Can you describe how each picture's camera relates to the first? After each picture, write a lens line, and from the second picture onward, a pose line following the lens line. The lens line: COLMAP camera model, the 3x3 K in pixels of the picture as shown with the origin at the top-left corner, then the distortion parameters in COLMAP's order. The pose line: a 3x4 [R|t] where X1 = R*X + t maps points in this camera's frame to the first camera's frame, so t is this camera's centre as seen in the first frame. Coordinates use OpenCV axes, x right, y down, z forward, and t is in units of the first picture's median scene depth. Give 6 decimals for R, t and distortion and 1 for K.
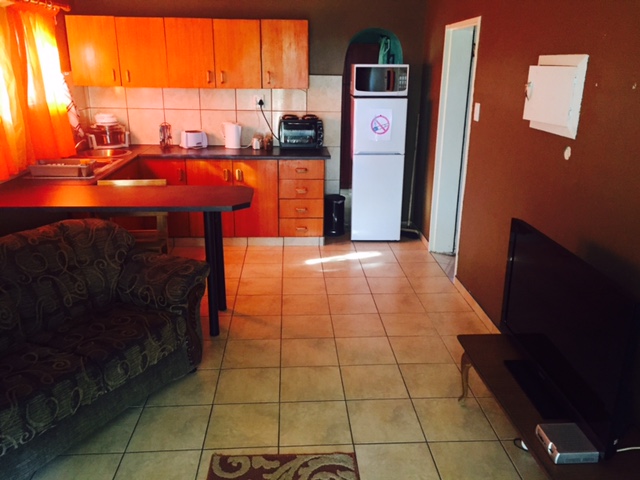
lens RADIAL K [[545.7, 0, 320.0], [0, 545.7, 240.0], [0, 0, 1]] dist [0.077567, -0.090298]
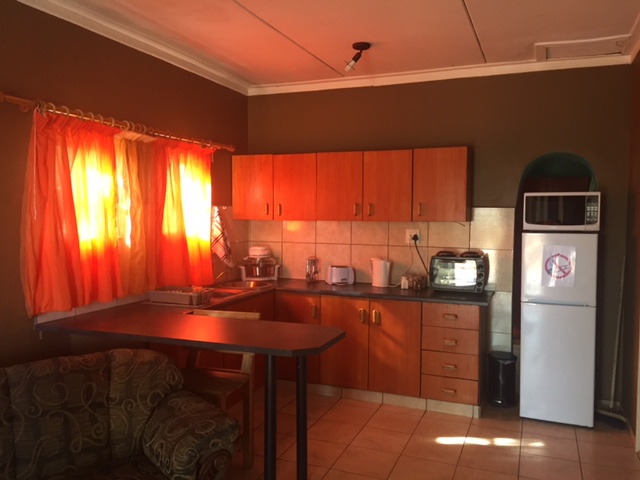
lens RADIAL K [[545.7, 0, 320.0], [0, 545.7, 240.0], [0, 0, 1]] dist [0.077567, -0.090298]
pose [[0.907572, 0.015738, -0.419601, 0.130201], [-0.124710, 0.964309, -0.233572, -0.022987], [0.400949, 0.264312, 0.877143, 0.176571]]
